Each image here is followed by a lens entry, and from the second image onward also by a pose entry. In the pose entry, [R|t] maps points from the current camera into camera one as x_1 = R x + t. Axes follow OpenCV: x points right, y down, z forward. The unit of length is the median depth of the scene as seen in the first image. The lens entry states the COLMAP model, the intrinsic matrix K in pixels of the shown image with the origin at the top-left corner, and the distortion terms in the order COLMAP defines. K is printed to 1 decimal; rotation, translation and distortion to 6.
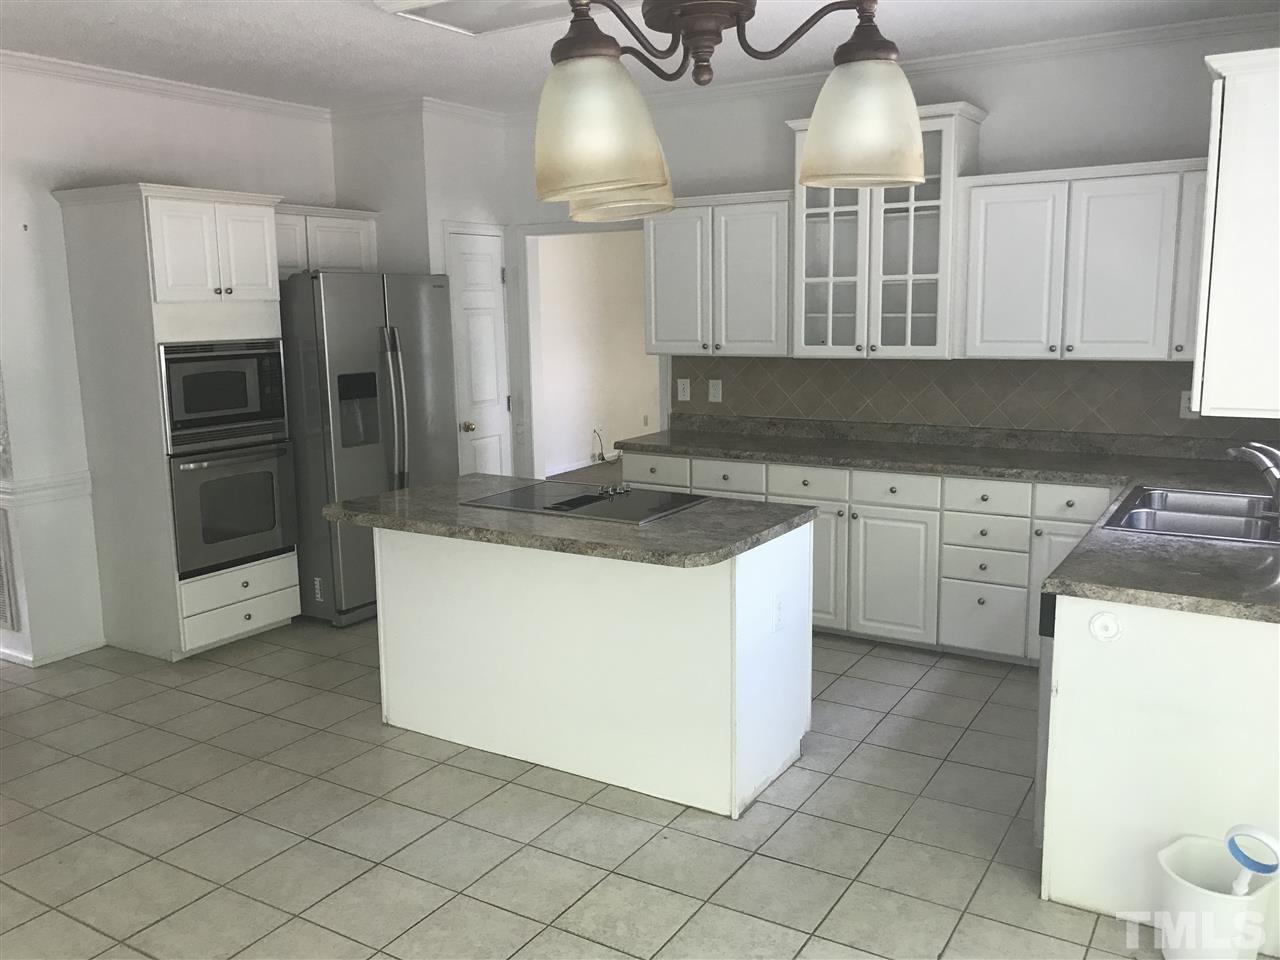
lens RADIAL K [[1047.6, 0, 645.2], [0, 1047.6, 479.4], [0, 0, 1]] dist [0.004393, -0.003849]
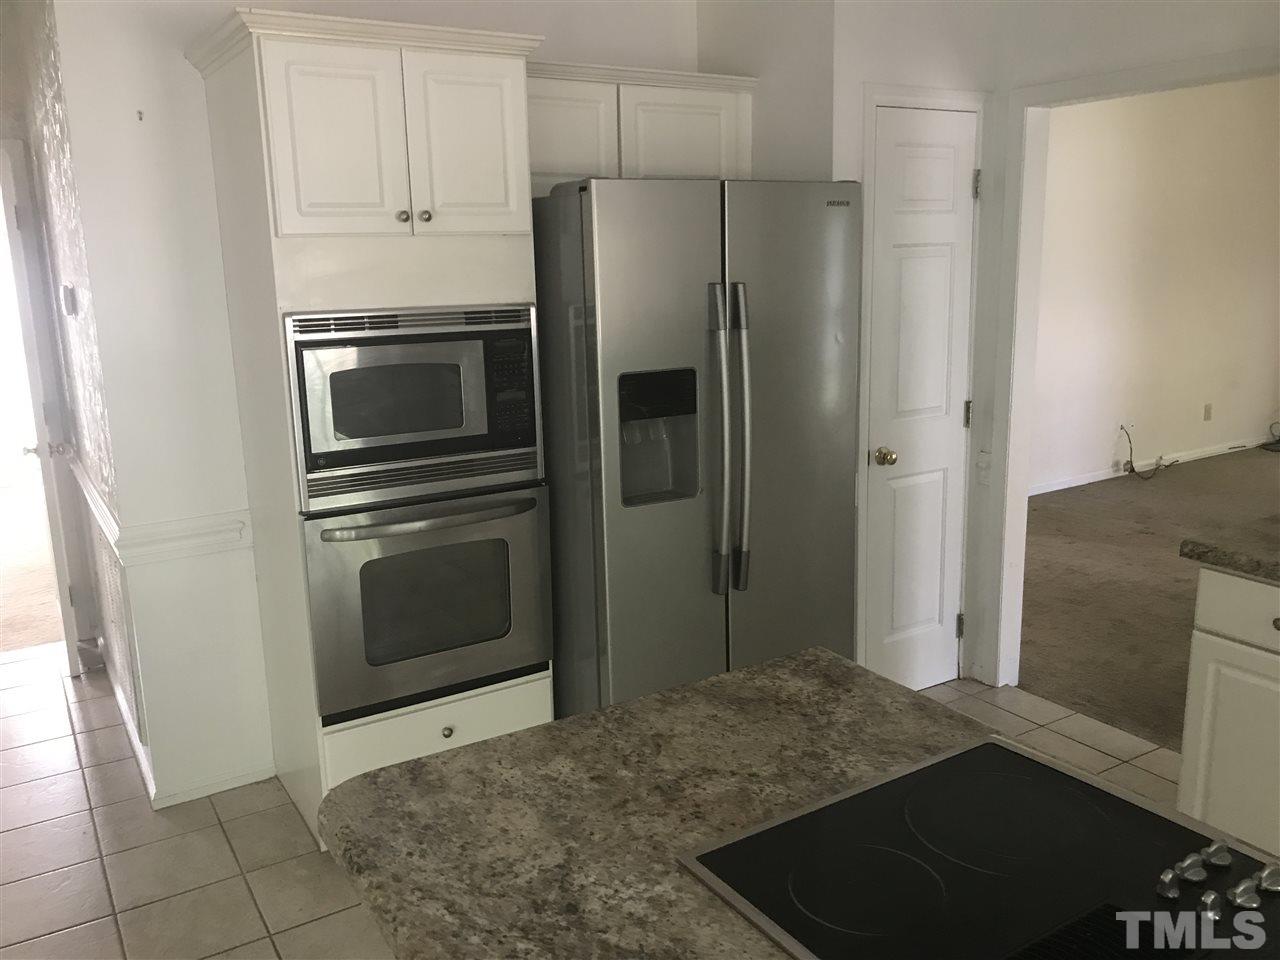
lens RADIAL K [[1057.1, 0, 644.2], [0, 1057.1, 474.5], [0, 0, 1]] dist [0.031725, -0.004949]
pose [[0.893769, 0.088350, -0.439740, -0.040692], [-0.065358, 0.995597, 0.067190, -0.087275], [0.443740, -0.031311, 0.895608, 0.532020]]
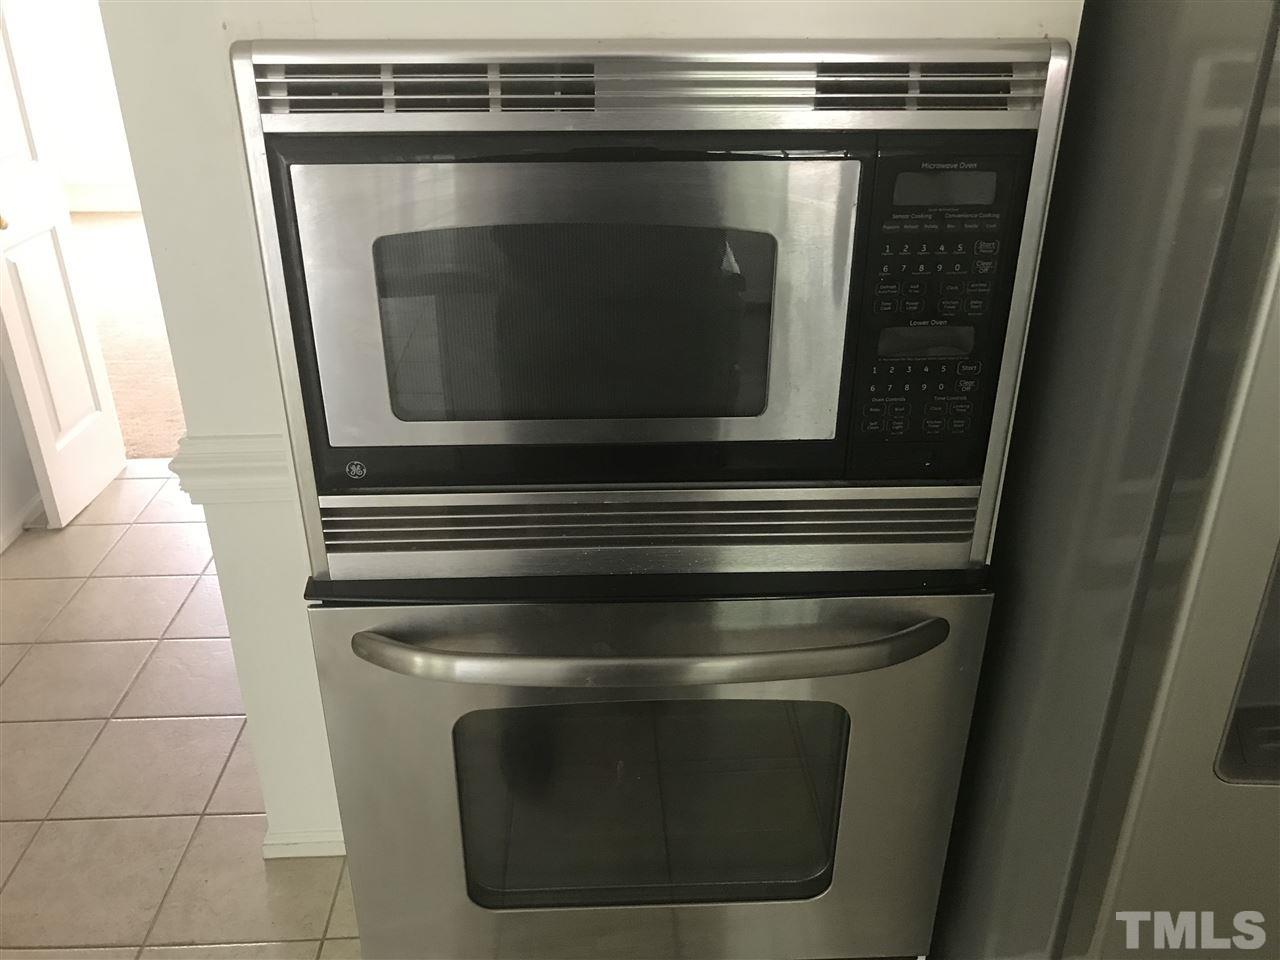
lens RADIAL K [[990.7, 0, 633.4], [0, 990.7, 479.7], [0, 0, 1]] dist [0.019696, 0.001656]
pose [[0.522684, 0.371904, -0.767130, -0.243113], [-0.138752, 0.924944, 0.353874, -0.119413], [0.841159, -0.078523, 0.535056, 0.874502]]
